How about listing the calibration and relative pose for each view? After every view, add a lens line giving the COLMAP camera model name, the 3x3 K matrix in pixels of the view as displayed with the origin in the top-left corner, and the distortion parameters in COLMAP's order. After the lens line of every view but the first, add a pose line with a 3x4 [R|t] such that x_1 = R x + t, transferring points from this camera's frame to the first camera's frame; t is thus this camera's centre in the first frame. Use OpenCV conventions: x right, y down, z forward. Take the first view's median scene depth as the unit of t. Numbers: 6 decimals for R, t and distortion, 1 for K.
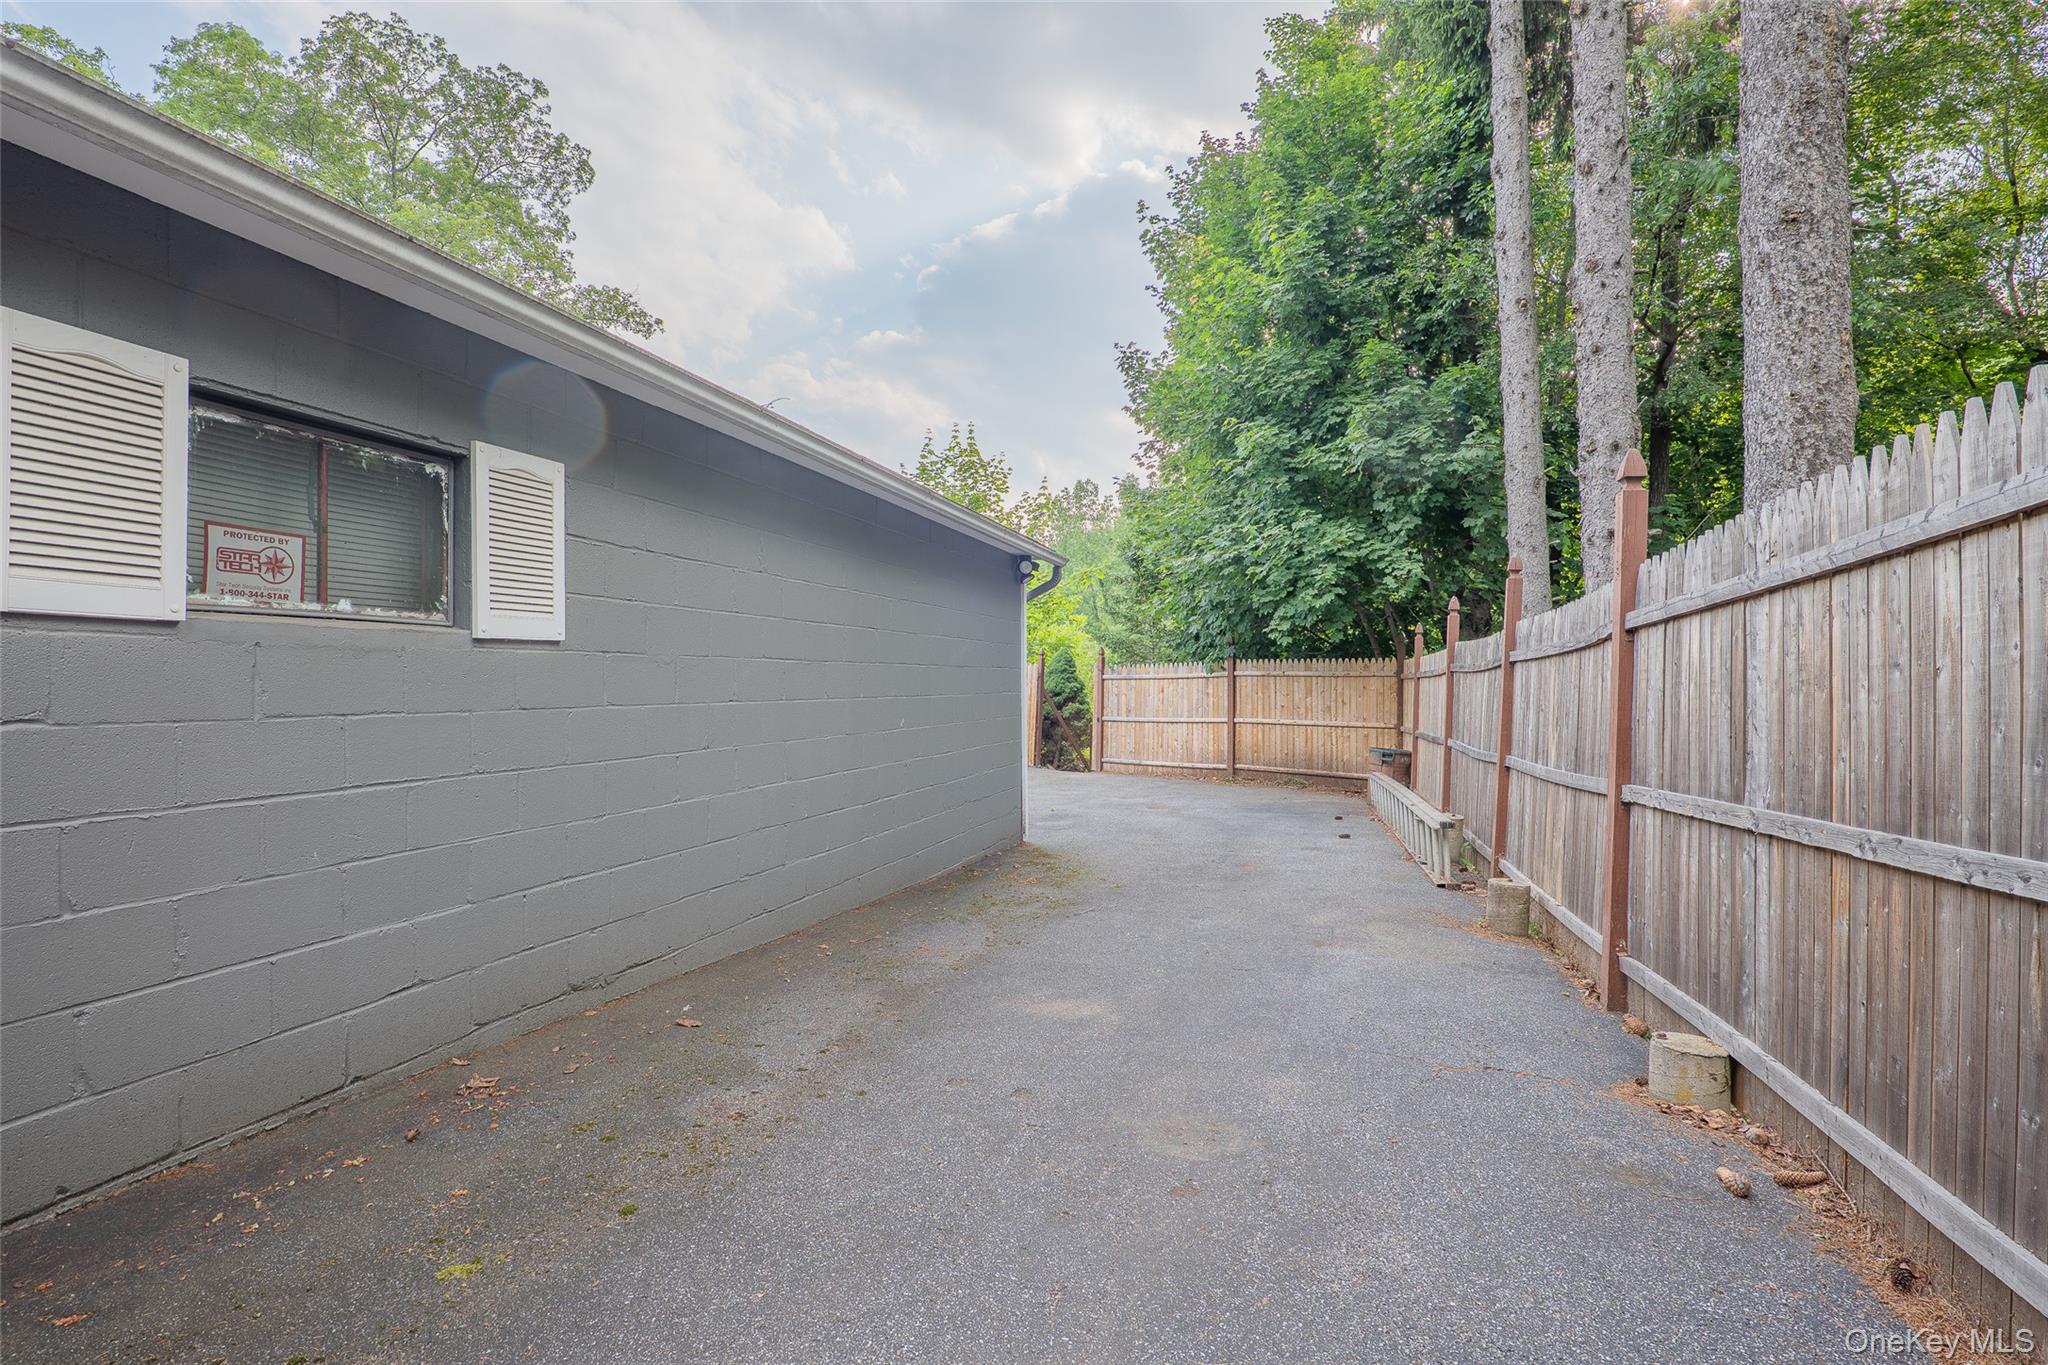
lens RADIAL K [[959.3, 0, 1029.4], [0, 959.3, 676.0], [0, 0, 1]] dist [-0.022951, 0.006347]
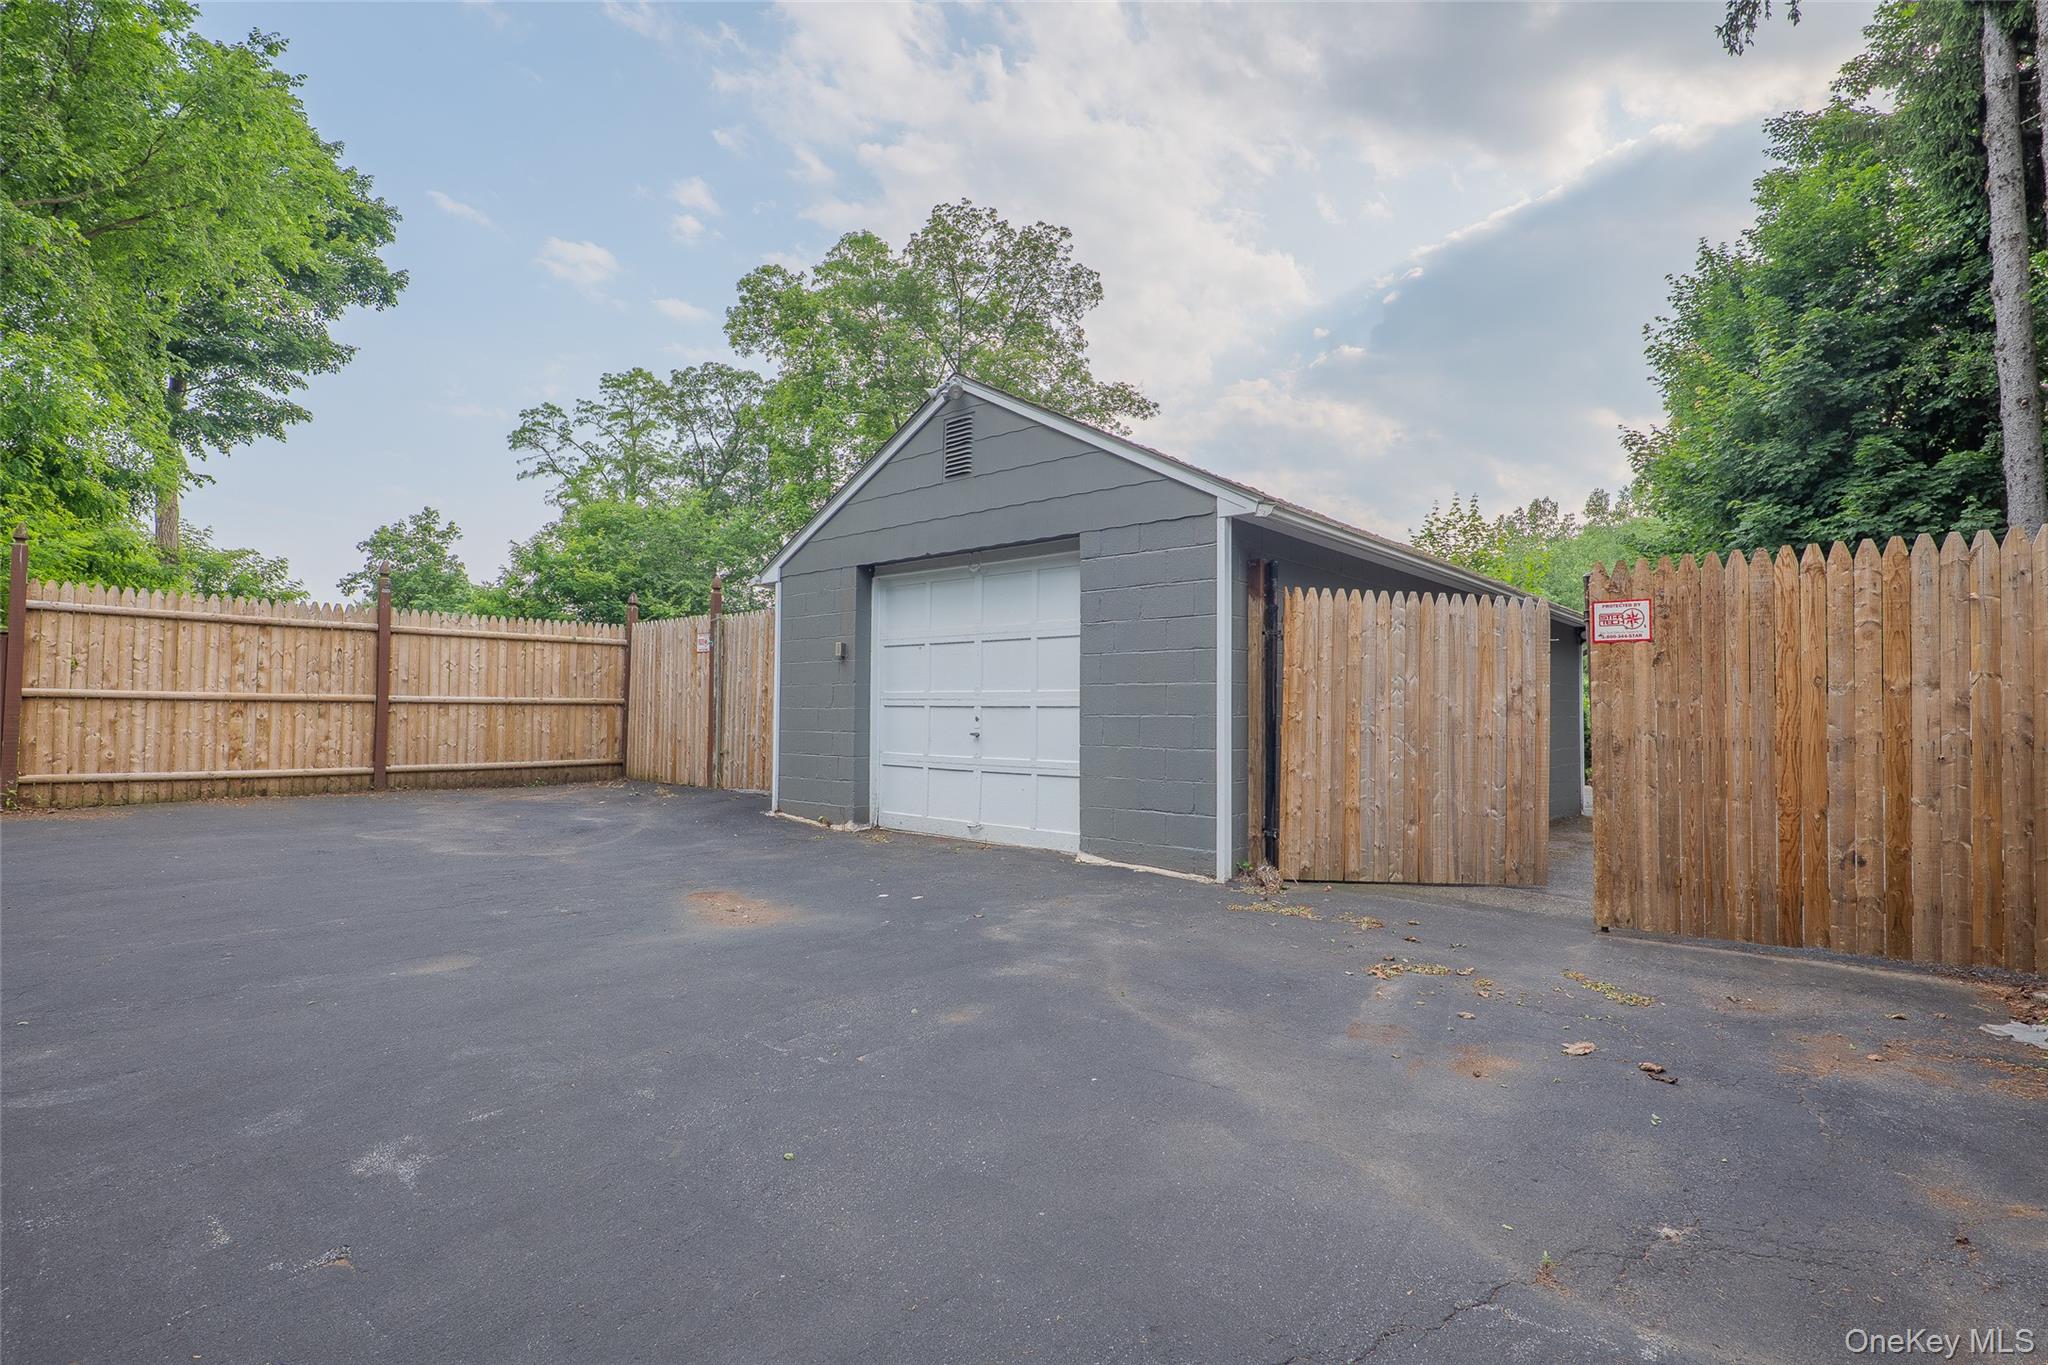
lens RADIAL K [[959.3, 0, 1029.4], [0, 959.3, 676.0], [0, 0, 1]] dist [-0.022951, 0.006347]
pose [[0.909717, 0.000393, -0.415229, -0.082335], [-0.012774, 0.999553, -0.027041, 0.003159], [0.415033, 0.029904, 0.909315, -0.369356]]
